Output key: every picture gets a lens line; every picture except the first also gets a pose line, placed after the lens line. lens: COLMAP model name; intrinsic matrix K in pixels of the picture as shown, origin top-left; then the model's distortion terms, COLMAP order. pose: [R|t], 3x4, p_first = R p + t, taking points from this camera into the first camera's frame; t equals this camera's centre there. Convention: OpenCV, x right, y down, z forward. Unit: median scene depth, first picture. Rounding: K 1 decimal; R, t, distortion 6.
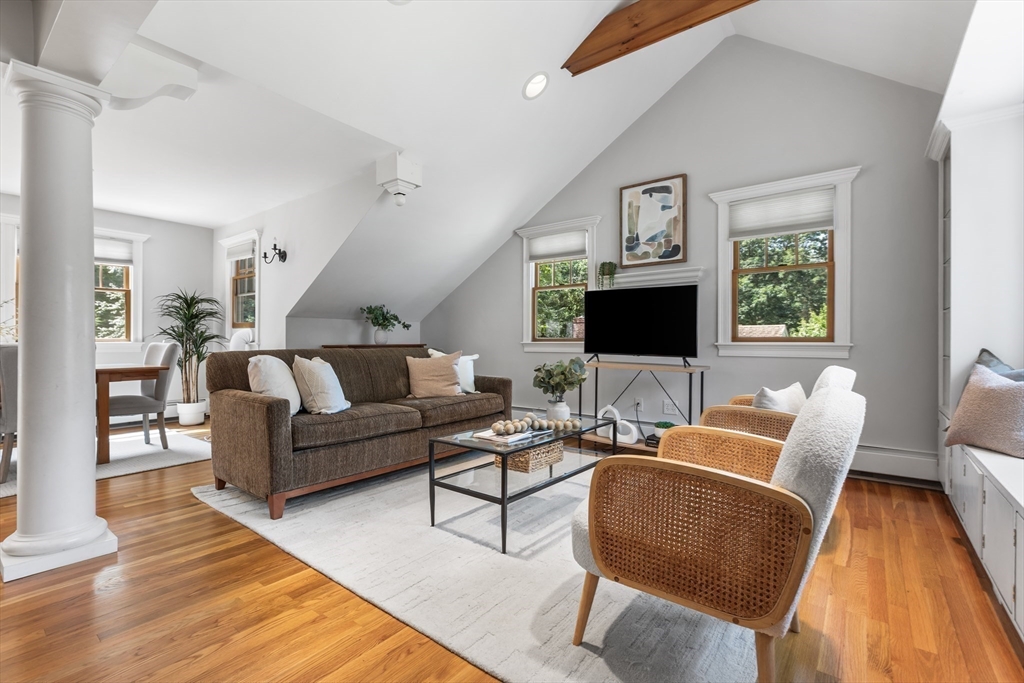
lens RADIAL K [[458.6, 0, 510.5], [0, 458.6, 340.2], [0, 0, 1]] dist [0.007275, 0.000374]
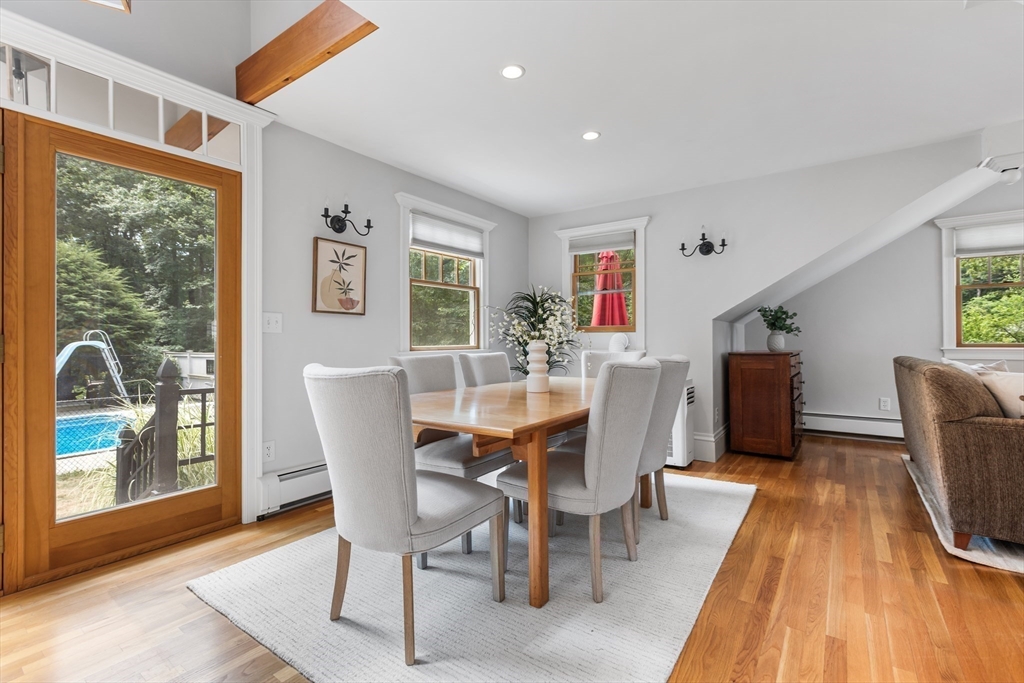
lens RADIAL K [[458.6, 0, 515.3], [0, 458.6, 341.3], [0, 0, 1]] dist [0.007275, 0.000374]
pose [[0.998995, -0.002580, 0.044756, -0.996649], [0.002611, 0.999996, -0.000641, -0.012904], [-0.044754, 0.000757, 0.998998, 0.193007]]
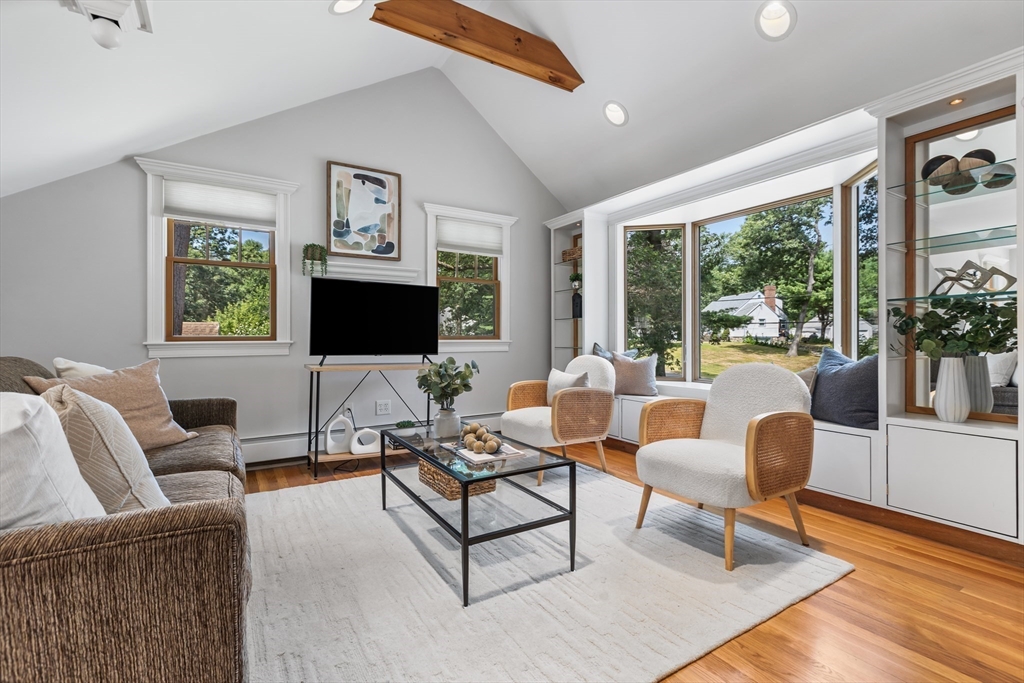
lens RADIAL K [[458.6, 0, 509.5], [0, 458.6, 335.8], [0, 0, 1]] dist [0.007275, 0.000374]
pose [[0.349691, 0.001804, 0.936863, -0.460906], [0.003203, 0.999990, -0.003121, -0.001453], [-0.936860, 0.004092, 0.349682, 0.398147]]
